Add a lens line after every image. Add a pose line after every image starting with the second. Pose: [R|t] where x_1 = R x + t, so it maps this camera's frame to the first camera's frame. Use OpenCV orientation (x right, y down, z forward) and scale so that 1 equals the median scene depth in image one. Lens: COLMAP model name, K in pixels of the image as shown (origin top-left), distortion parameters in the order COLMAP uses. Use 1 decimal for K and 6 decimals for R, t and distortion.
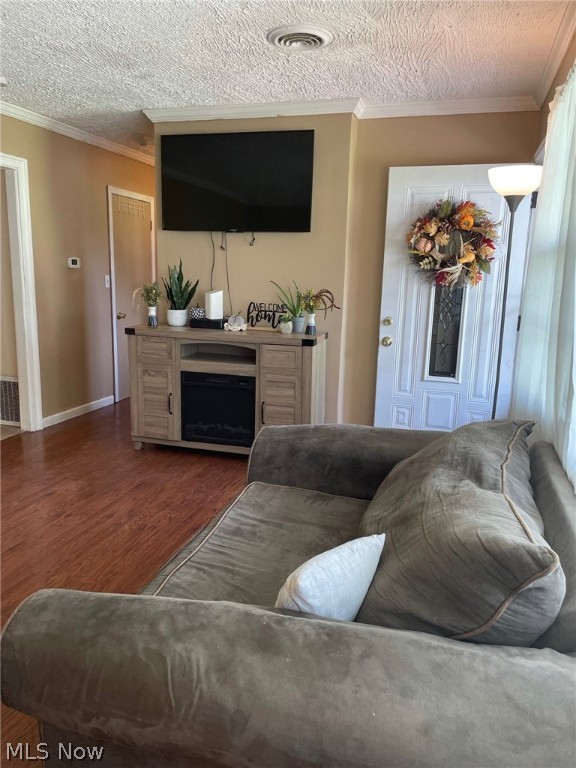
lens RADIAL K [[581.8, 0, 287.6], [0, 581.8, 385.2], [0, 0, 1]] dist [0.098707, -0.123586]
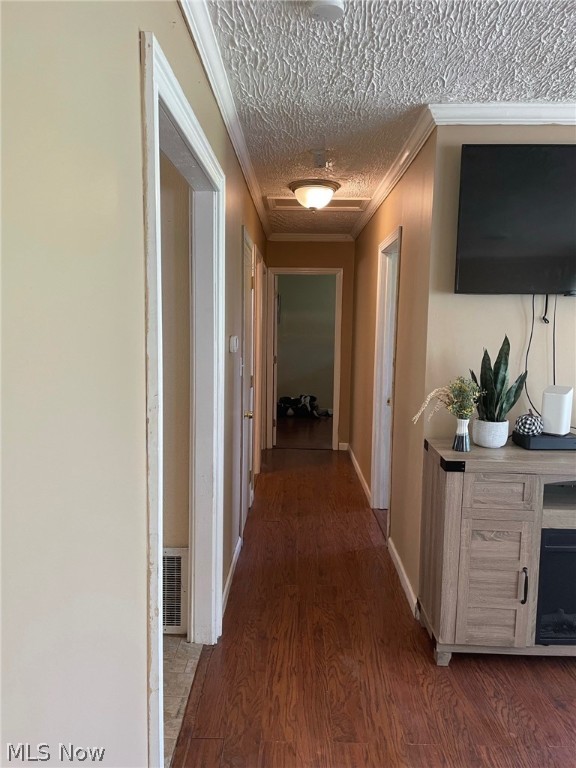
lens RADIAL K [[581.8, 0, 288.1], [0, 581.8, 388.9], [0, 0, 1]] dist [0.098707, -0.123586]
pose [[0.966013, -0.044652, 0.254607, -0.572597], [0.064733, 0.995371, -0.071040, -0.137592], [-0.250256, 0.085107, 0.964432, 0.477188]]
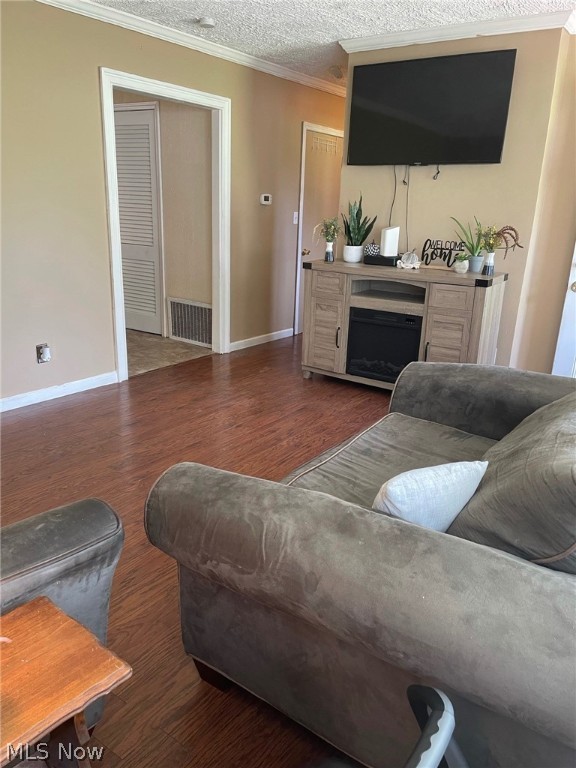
lens RADIAL K [[581.8, 0, 287.2], [0, 581.8, 387.7], [0, 0, 1]] dist [0.098707, -0.123586]
pose [[0.945665, 0.104488, -0.307895, 0.044057], [-0.073527, 0.991149, 0.110529, 0.012044], [0.316718, -0.081885, 0.944978, -0.023252]]
